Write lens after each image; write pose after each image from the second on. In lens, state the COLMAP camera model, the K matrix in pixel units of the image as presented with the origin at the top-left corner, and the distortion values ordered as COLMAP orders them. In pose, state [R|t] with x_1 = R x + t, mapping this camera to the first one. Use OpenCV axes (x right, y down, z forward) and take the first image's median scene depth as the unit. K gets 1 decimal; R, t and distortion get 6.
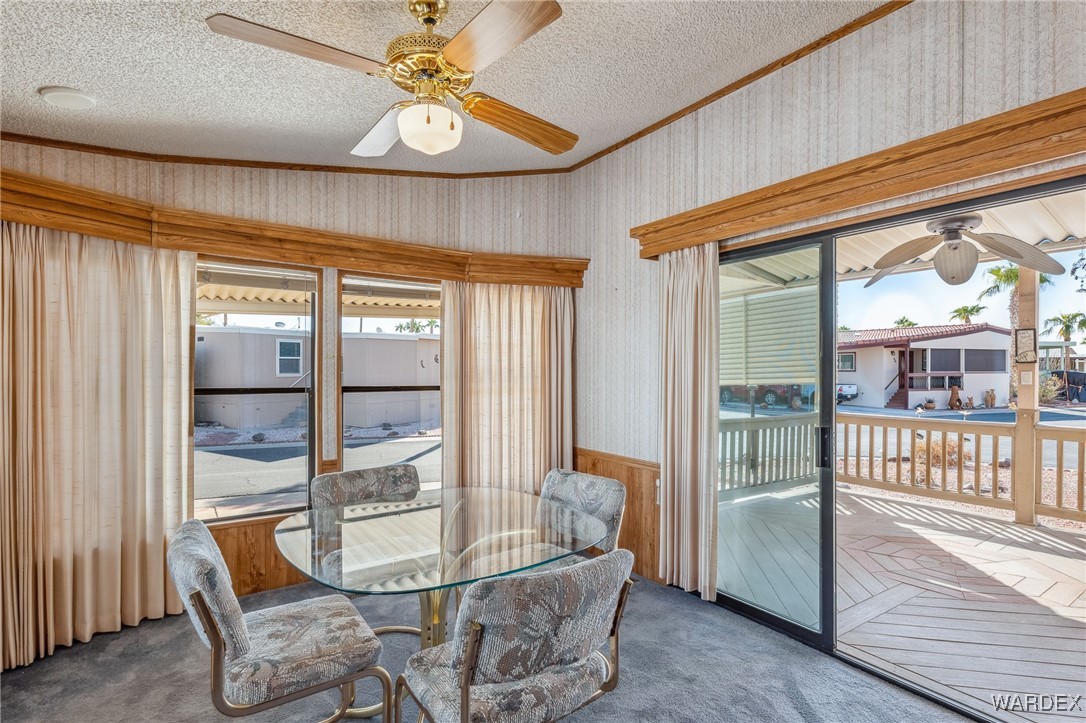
lens RADIAL K [[520.8, 0, 540.0], [0, 520.8, 373.9], [0, 0, 1]] dist [0.001701, 0.000459]
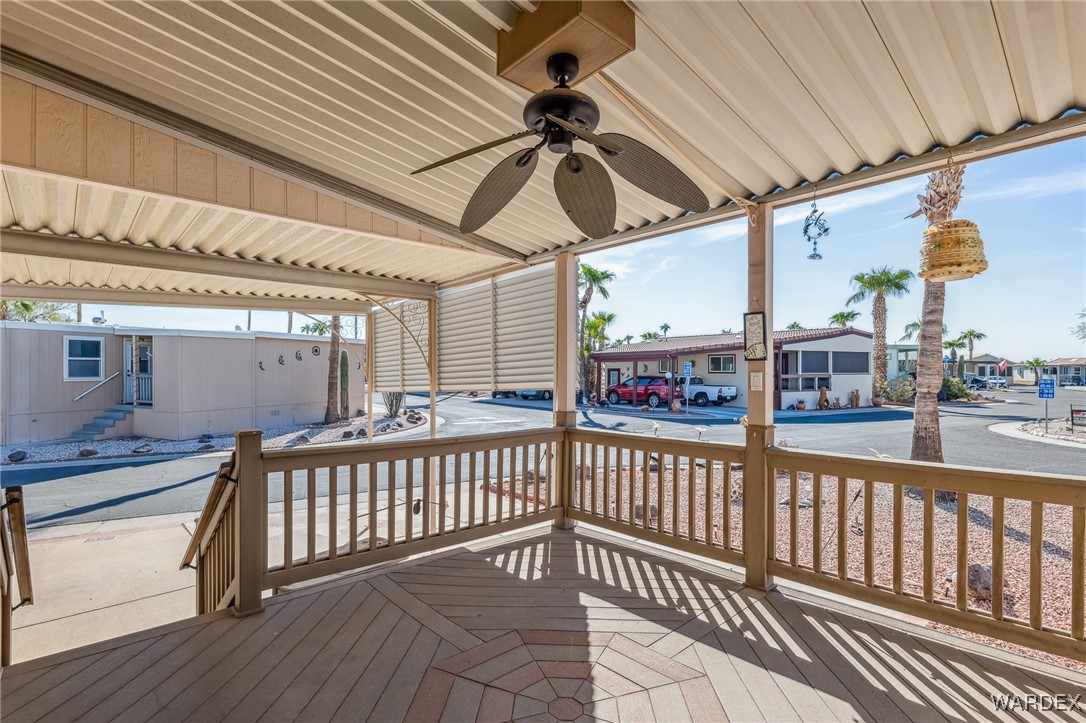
lens RADIAL K [[506.2, 0, 545.1], [0, 506.2, 374.0], [0, 0, 1]] dist [-0.001629, -0.000096]
pose [[0.991476, -0.002886, 0.130255, 0.115362], [0.003496, 0.999984, -0.004451, -0.000082], [-0.130240, 0.004868, 0.991470, 0.073404]]
